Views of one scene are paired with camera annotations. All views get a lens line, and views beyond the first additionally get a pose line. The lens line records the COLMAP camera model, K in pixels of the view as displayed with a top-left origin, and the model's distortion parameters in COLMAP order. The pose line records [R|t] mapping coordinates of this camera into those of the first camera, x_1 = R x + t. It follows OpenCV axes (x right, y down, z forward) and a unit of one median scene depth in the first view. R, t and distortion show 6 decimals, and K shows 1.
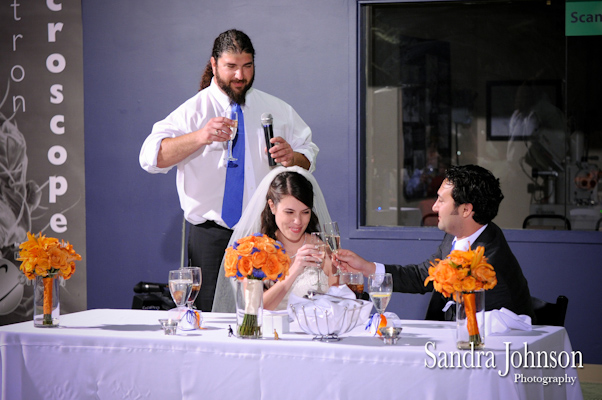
lens RADIAL K [[1701.4, 0, 301.0], [0, 1701.4, 200.0], [0, 0, 1]] dist [0.088798, 0.288794]
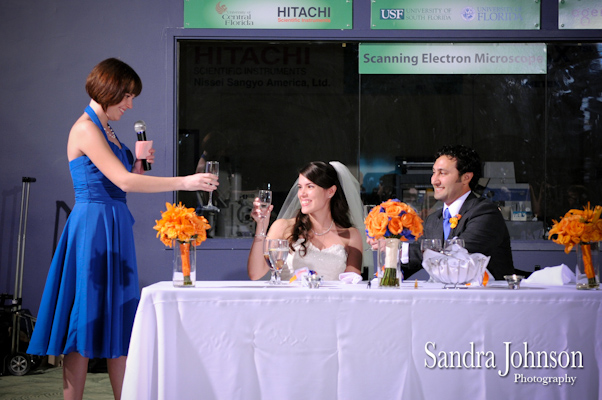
lens RADIAL K [[1612.8, 0, 301.0], [0, 1612.8, 200.0], [0, 0, 1]] dist [0.100673, 0.684417]
pose [[0.926267, 0.009152, 0.376757, -0.485462], [0.009155, 0.998864, -0.046771, 0.068310], [-0.376757, 0.046772, 0.925131, -0.010960]]
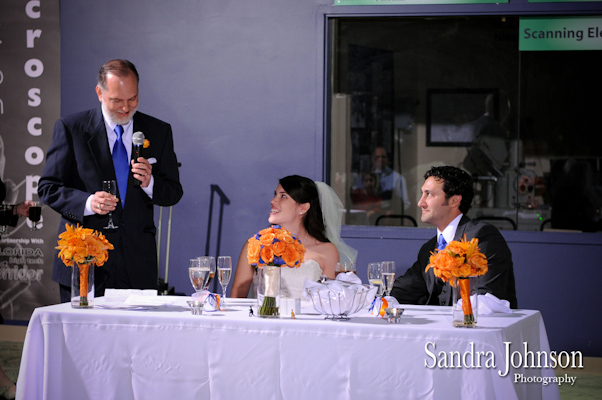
lens RADIAL K [[1758.8, 0, 301.0], [0, 1758.8, 200.0], [0, 0, 1]] dist [0.101047, 0.101817]
pose [[0.998356, 0.010058, 0.056431, -0.072559], [-0.009880, 0.999945, -0.003430, 0.005838], [-0.056462, 0.002867, 0.998401, -0.171041]]
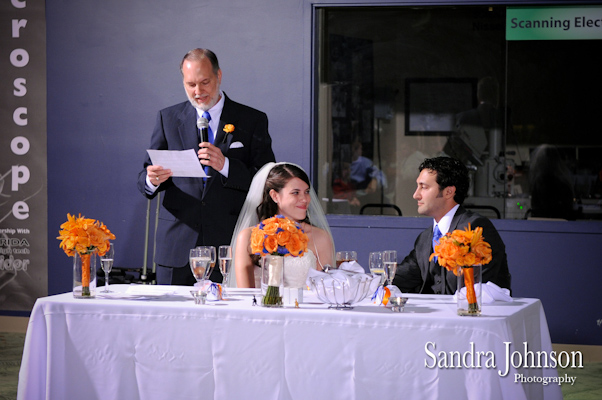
lens RADIAL K [[1758.8, 0, 301.0], [0, 1758.8, 200.0], [0, 0, 1]] dist [0.101047, 0.101817]
pose [[0.996999, 0.007143, 0.077083, -0.098210], [-0.007366, 0.999969, 0.002611, 0.005679], [-0.077062, -0.003171, 0.997021, -0.173415]]
